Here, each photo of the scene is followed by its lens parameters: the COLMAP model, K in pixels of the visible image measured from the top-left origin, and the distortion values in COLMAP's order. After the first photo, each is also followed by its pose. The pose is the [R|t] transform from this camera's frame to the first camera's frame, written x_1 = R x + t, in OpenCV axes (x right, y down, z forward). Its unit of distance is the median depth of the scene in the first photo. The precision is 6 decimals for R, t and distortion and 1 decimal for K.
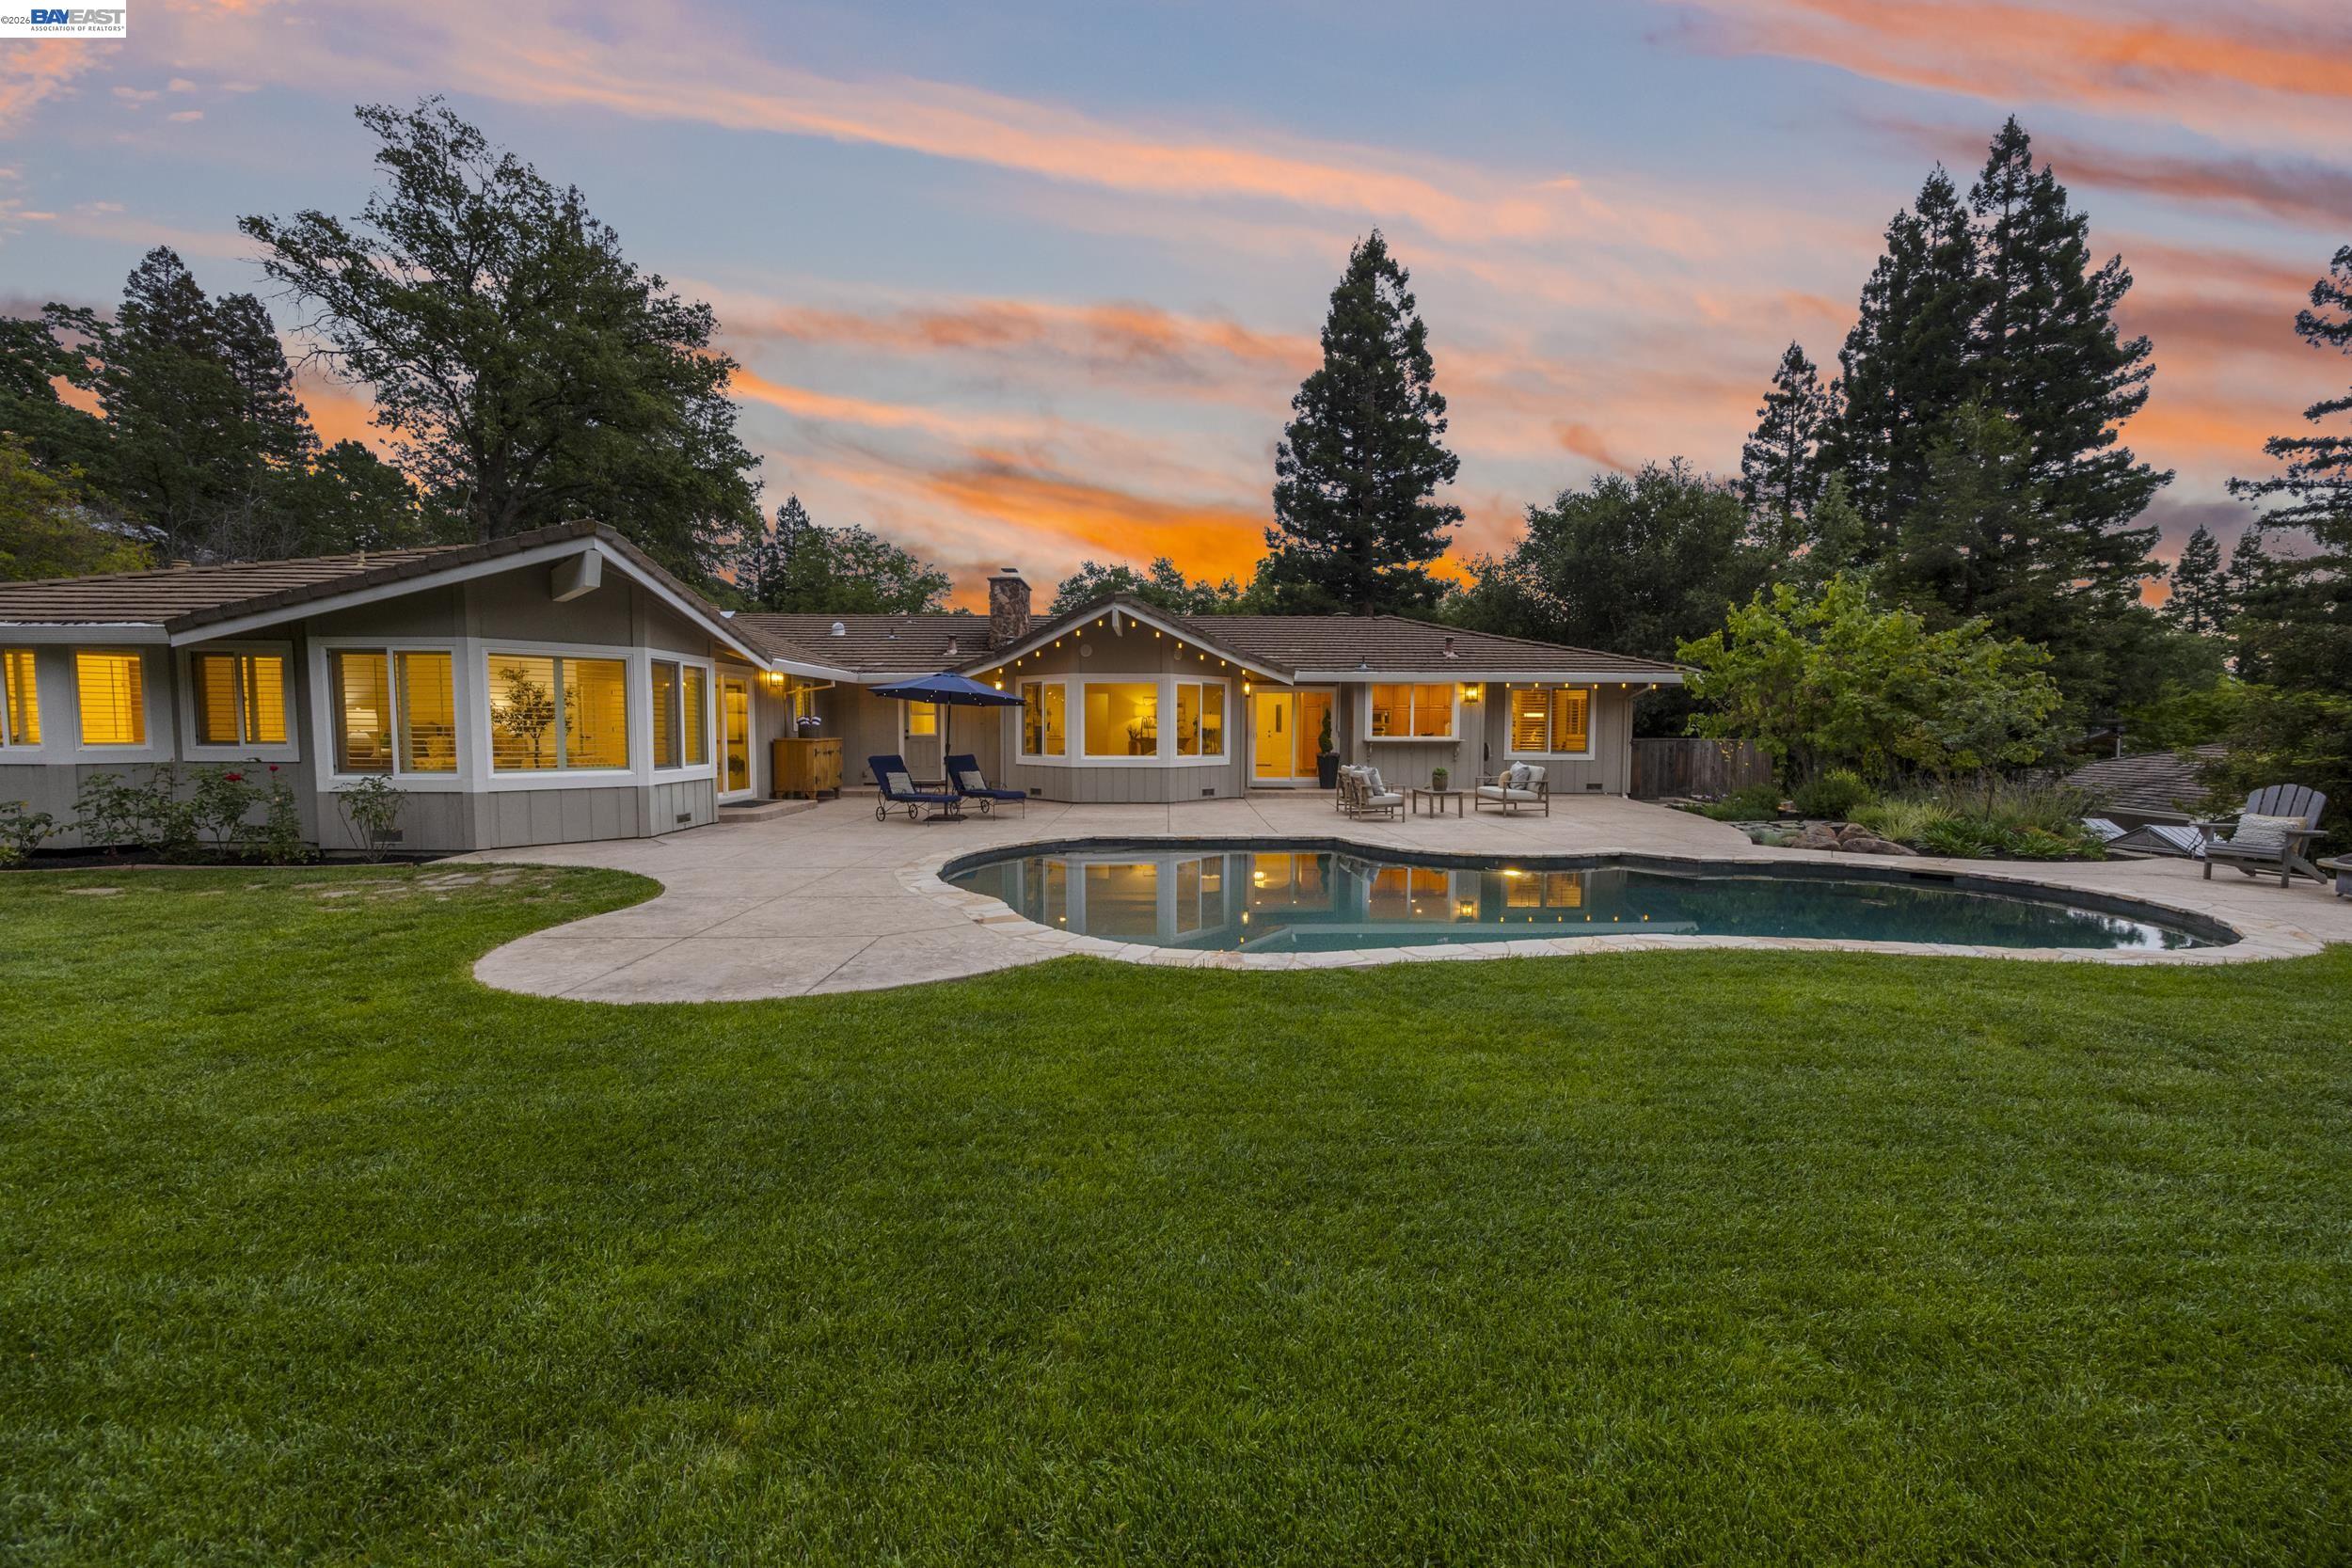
lens RADIAL K [[889.8, 0, 1184.1], [0, 889.8, 785.2], [0, 0, 1]] dist [-0.001412, -0.000601]
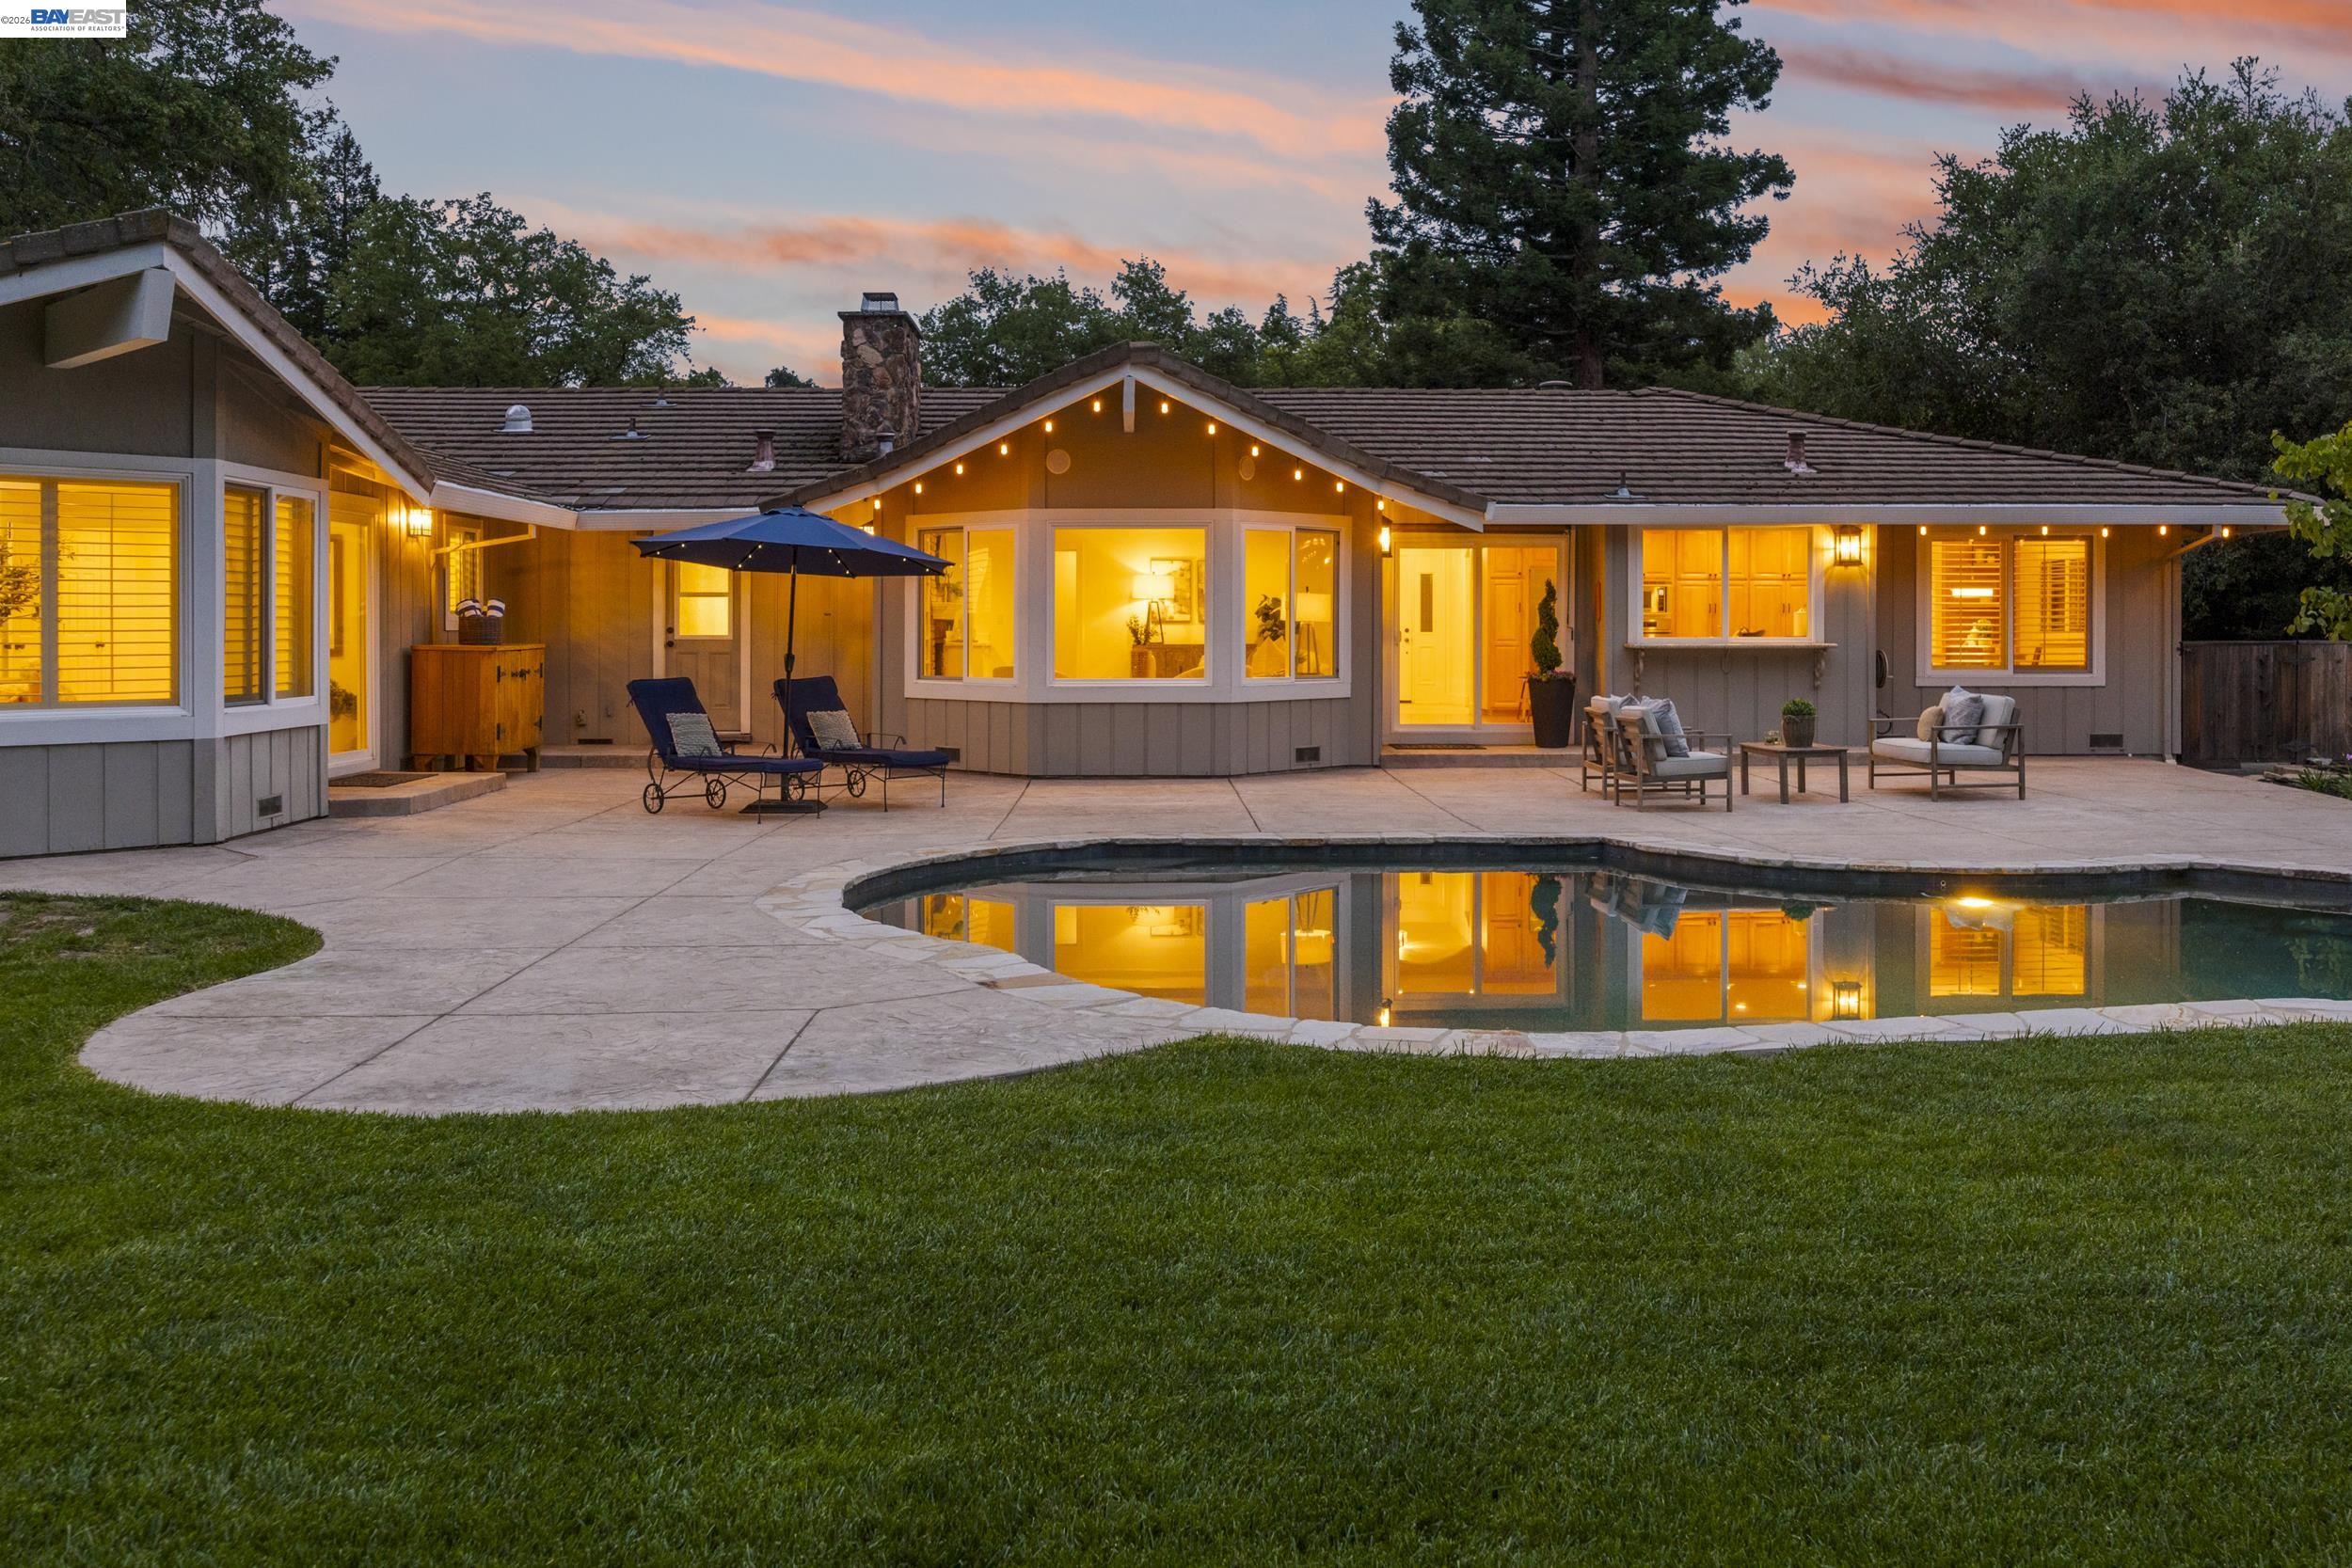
lens RADIAL K [[1953.9, 0, 1183.9], [0, 1953.9, 650.4], [0, 0, 1]] dist [-0.000287, 0.000141]
pose [[0.999970, -0.003498, 0.006928, -0.029861], [0.003862, 0.998572, -0.053290, 0.004816], [-0.006731, 0.053315, 0.998555, -0.035086]]
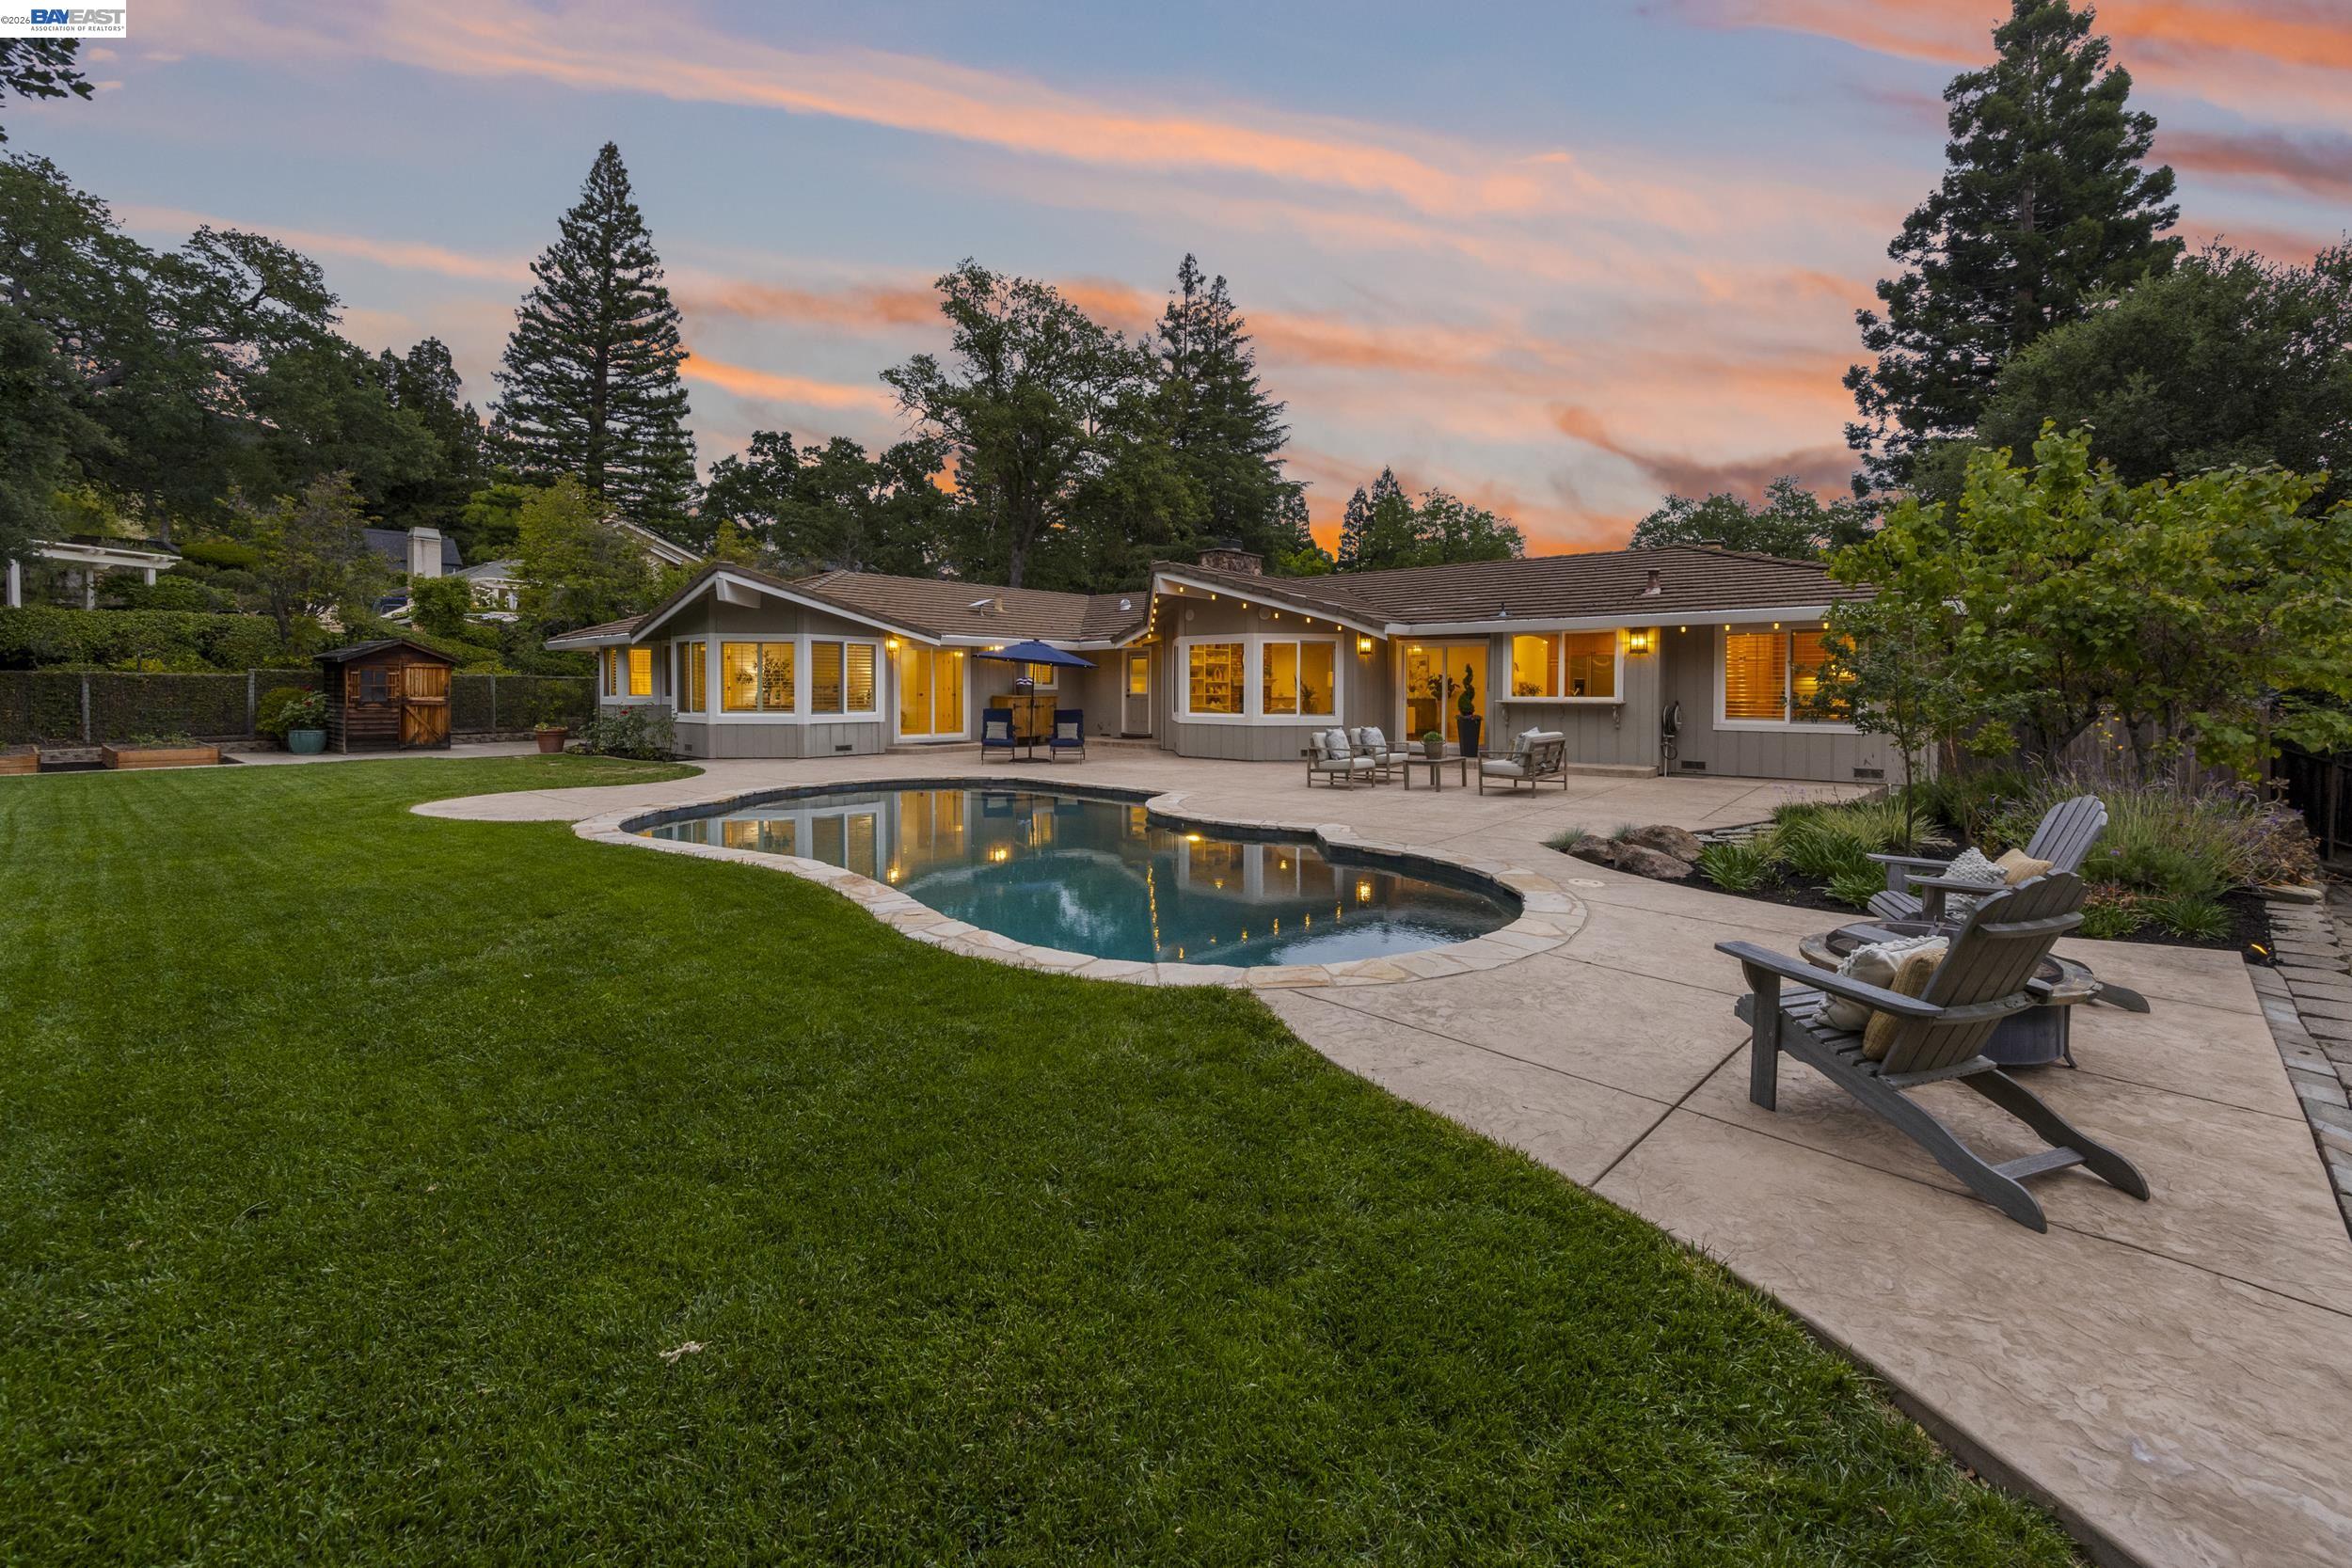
lens RADIAL K [[940.7, 0, 1179.6], [0, 940.7, 701.6], [0, 0, 1]] dist [-0.001359, -0.000416]
pose [[0.751853, 0.008638, -0.659275, 0.378873], [-0.043451, 0.998390, -0.036471, -0.003058], [0.657898, 0.056067, 0.751017, 0.086331]]
